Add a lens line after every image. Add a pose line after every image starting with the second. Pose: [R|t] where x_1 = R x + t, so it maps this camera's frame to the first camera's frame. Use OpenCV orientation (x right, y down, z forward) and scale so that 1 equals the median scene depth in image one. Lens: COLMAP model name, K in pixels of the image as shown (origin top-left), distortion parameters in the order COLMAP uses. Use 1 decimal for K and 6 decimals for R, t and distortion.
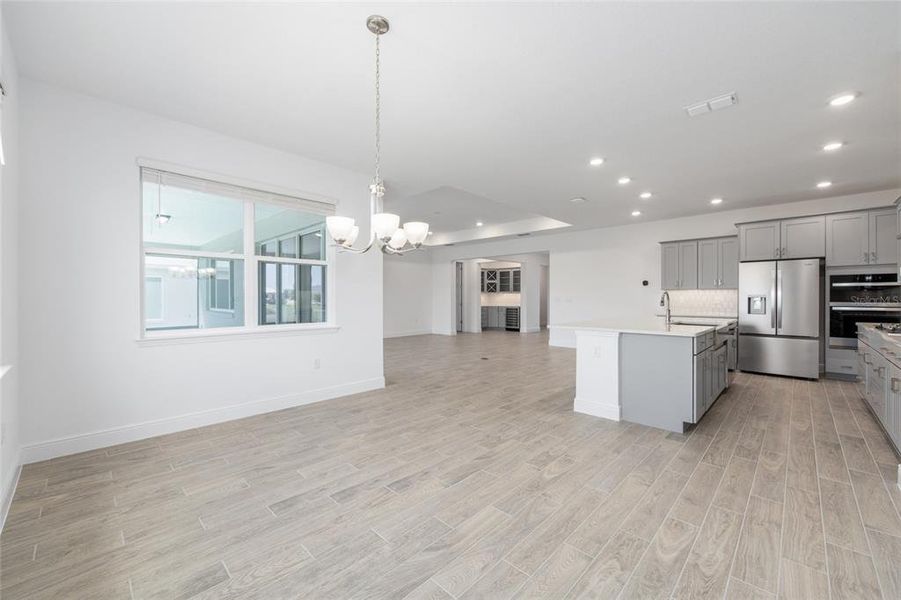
lens RADIAL K [[358.4, 0, 451.9], [0, 358.4, 300.2], [0, 0, 1]] dist [-0.000307, 0.000030]
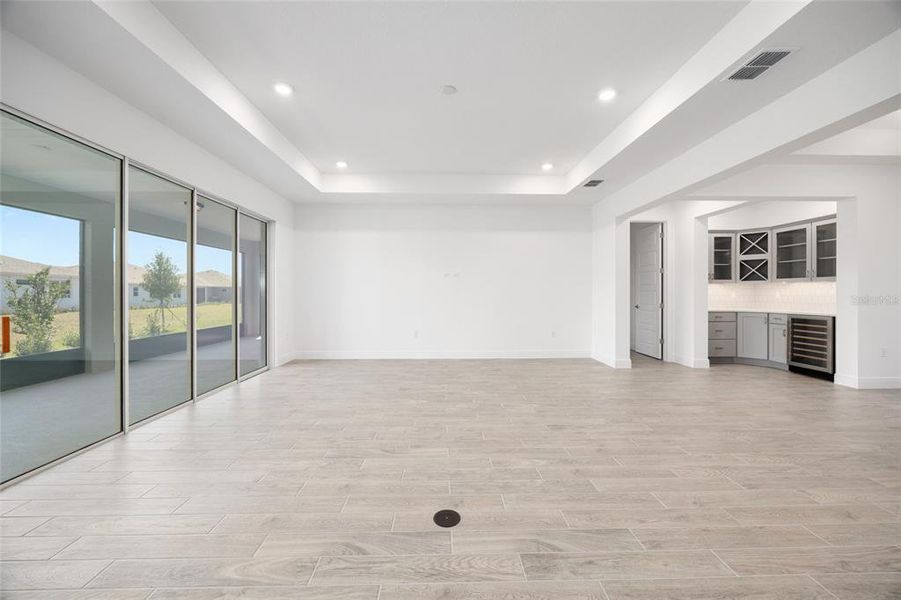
lens RADIAL K [[342.2, 0, 449.6], [0, 342.2, 295.6], [0, 0, 1]] dist [-0.005271, -0.000461]
pose [[0.709717, 0.005688, -0.704463, 0.152474], [-0.005135, 0.999983, 0.002901, -0.002753], [0.704468, 0.001559, 0.709734, 0.452251]]
